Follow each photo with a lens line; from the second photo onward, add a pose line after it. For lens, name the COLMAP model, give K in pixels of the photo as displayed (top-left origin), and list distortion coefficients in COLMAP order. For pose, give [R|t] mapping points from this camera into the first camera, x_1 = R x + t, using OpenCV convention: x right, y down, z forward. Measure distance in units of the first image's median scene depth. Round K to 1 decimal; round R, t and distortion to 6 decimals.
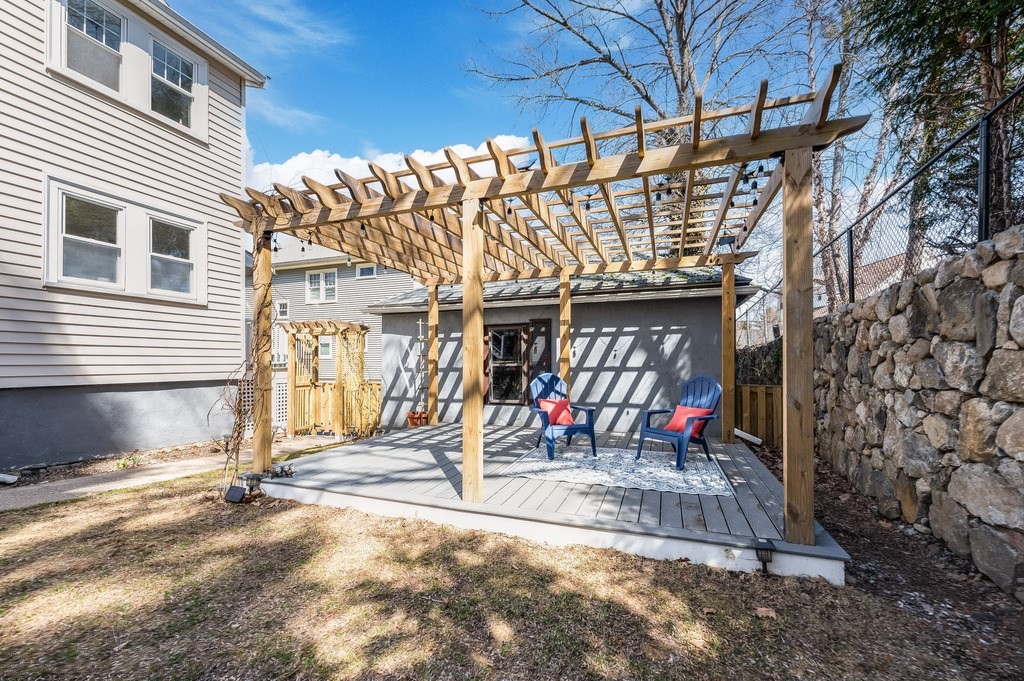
lens RADIAL K [[416.0, 0, 511.3], [0, 416.0, 351.8], [0, 0, 1]] dist [-0.000243, -0.000065]
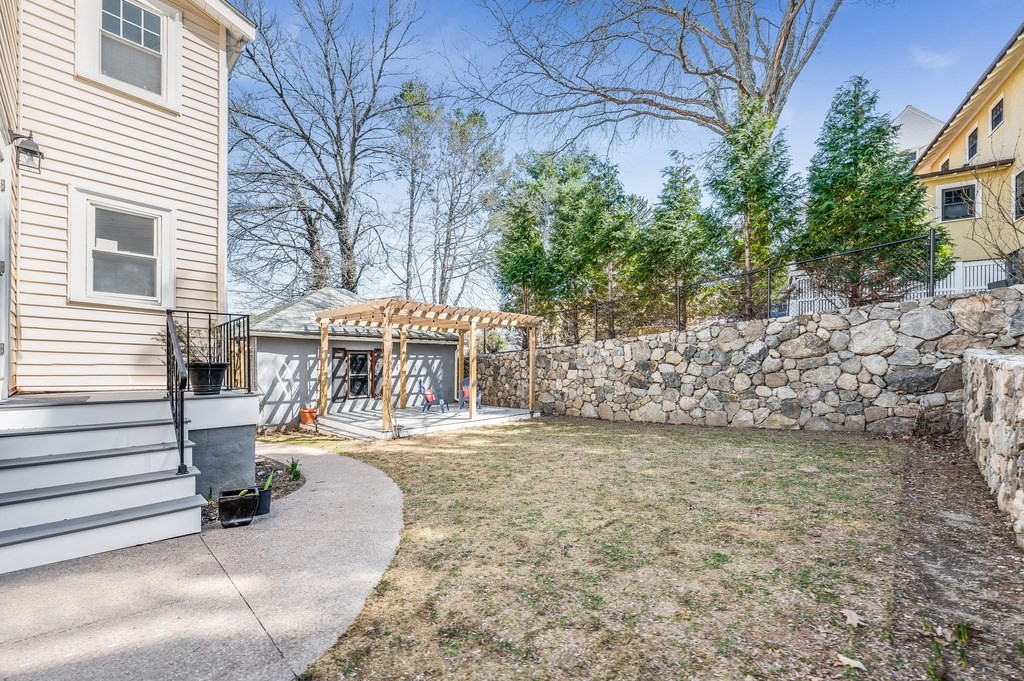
lens RADIAL K [[416.0, 0, 509.0], [0, 416.0, 358.6], [0, 0, 1]] dist [-0.000243, -0.000065]
pose [[0.394657, 0.011342, 0.918758, -1.499451], [-0.023098, 0.999730, -0.002420, -0.049814], [-0.918538, -0.020266, 0.394813, -0.242123]]
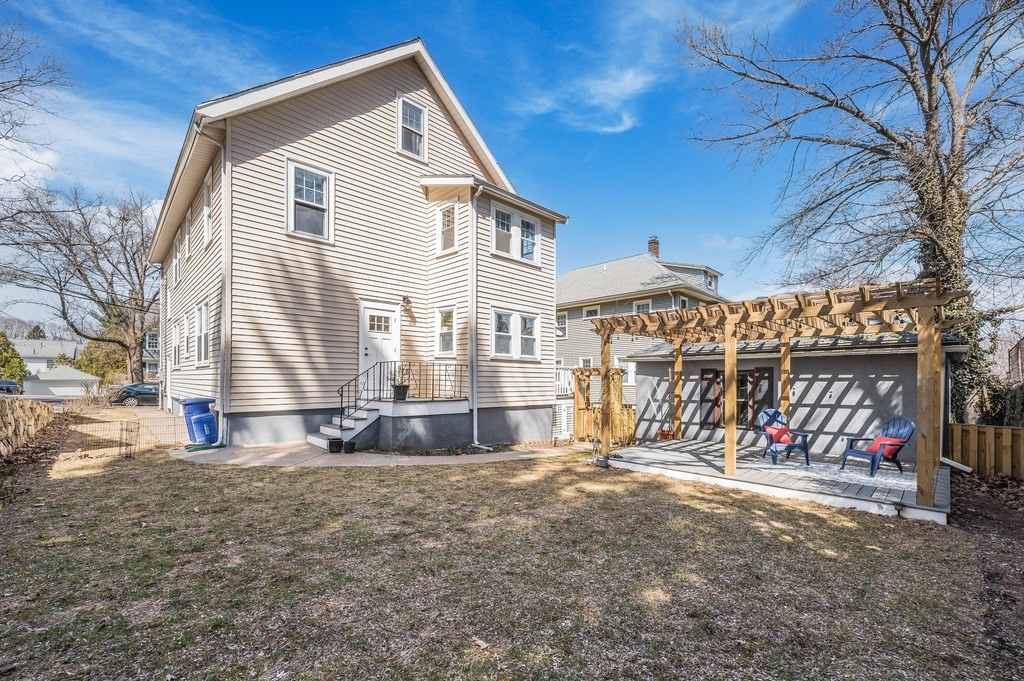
lens RADIAL K [[419.2, 0, 515.8], [0, 419.2, 377.2], [0, 0, 1]] dist [0.002229, 0.000219]
pose [[0.905766, 0.003229, -0.423765, -0.093212], [0.003602, 0.999876, 0.015317, -0.077629], [0.423762, -0.015400, 0.905643, -0.652473]]
